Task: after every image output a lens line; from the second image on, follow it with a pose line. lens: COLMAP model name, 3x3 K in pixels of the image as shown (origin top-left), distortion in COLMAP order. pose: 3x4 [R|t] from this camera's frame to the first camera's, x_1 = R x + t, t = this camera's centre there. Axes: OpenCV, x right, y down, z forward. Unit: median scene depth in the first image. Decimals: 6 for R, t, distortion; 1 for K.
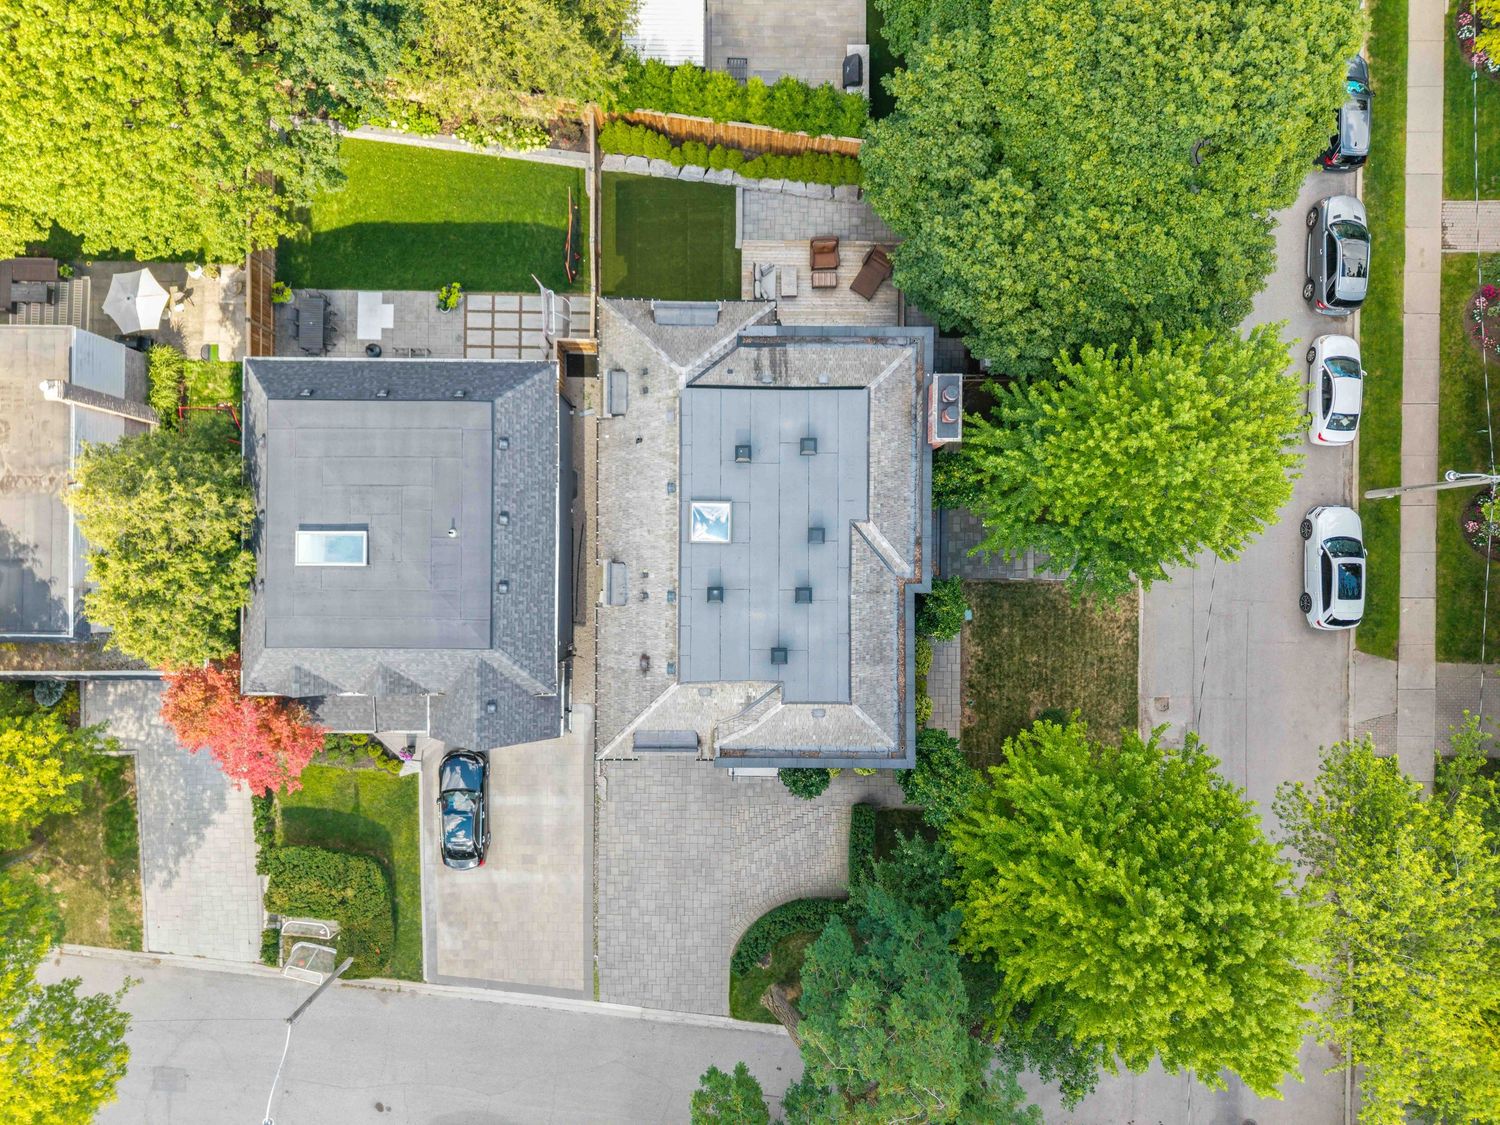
lens RADIAL K [[1004.7, 0, 745.2], [0, 1004.7, 565.8], [0, 0, 1]] dist [0.045231, -0.042873]
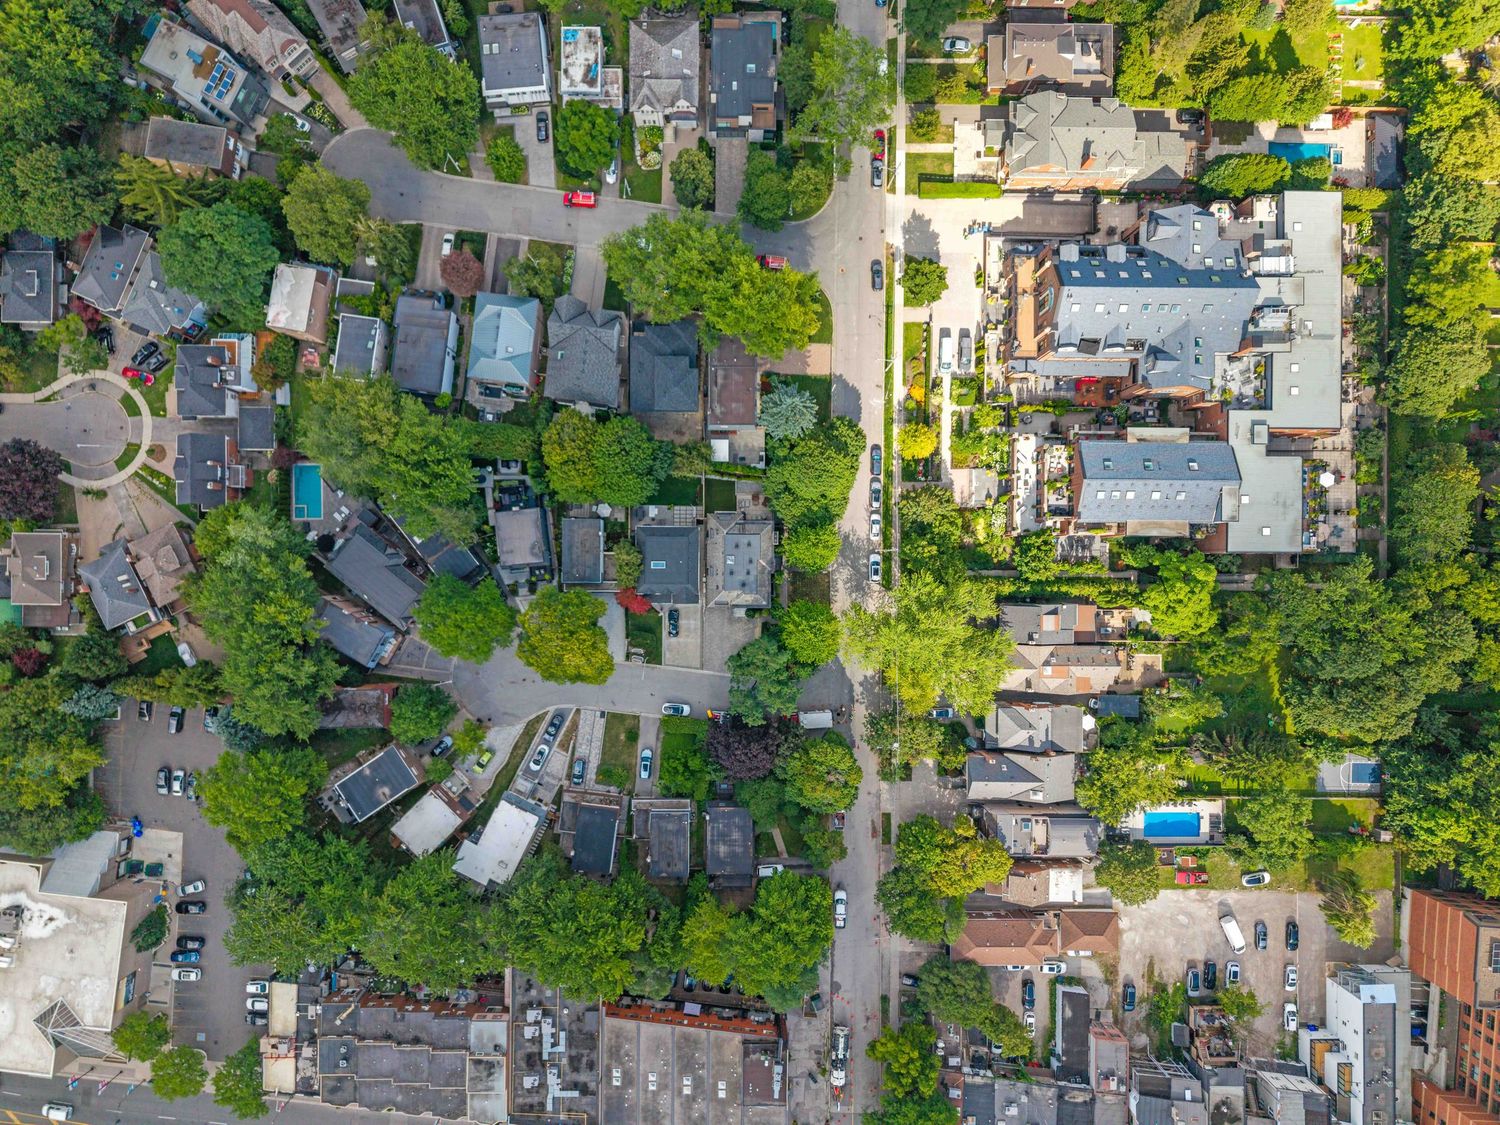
lens RADIAL K [[1004.7, 0, 745.2], [0, 1004.7, 565.8], [0, 0, 1]] dist [0.045231, -0.042873]
pose [[0.999996, -0.000467, 0.002950, 0.020705], [0.000471, 0.999999, -0.001502, -0.003125], [-0.002949, 0.001503, 0.999995, -3.381722]]
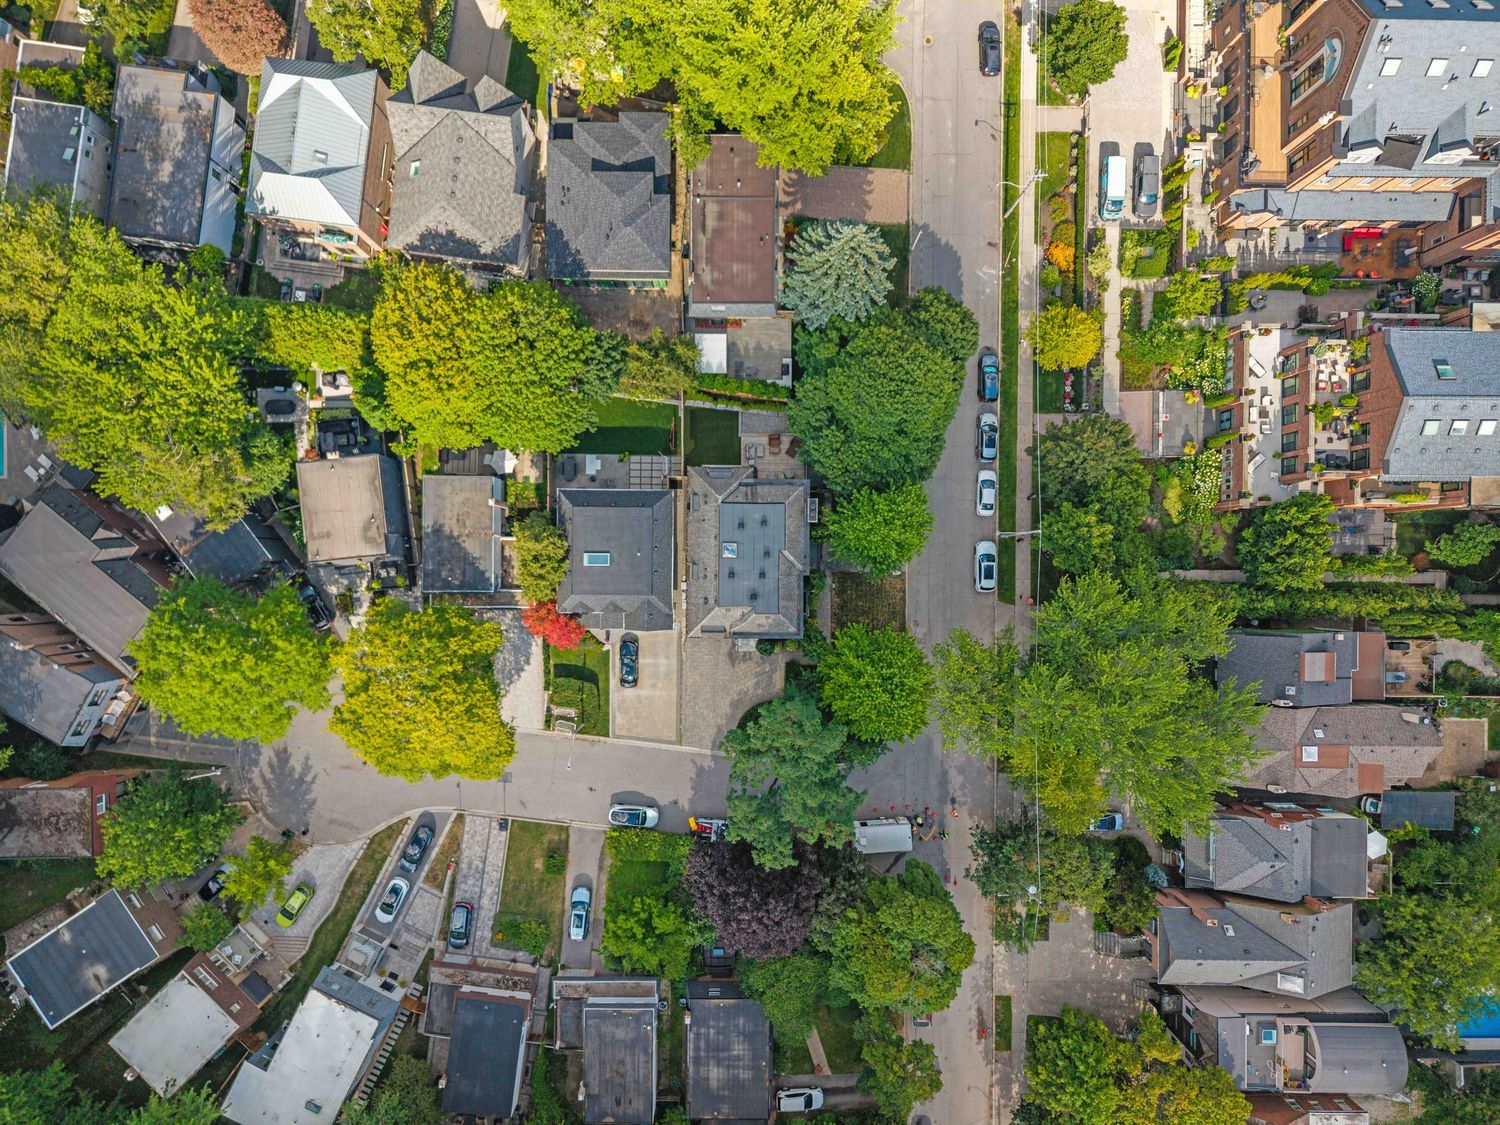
lens RADIAL K [[1004.7, 0, 745.2], [0, 1004.7, 565.8], [0, 0, 1]] dist [0.045231, -0.042873]
pose [[0.999994, 0.000625, -0.003303, 0.014724], [-0.000622, 0.999999, 0.001131, -0.001991], [0.003304, -0.001128, 0.999994, -1.465240]]
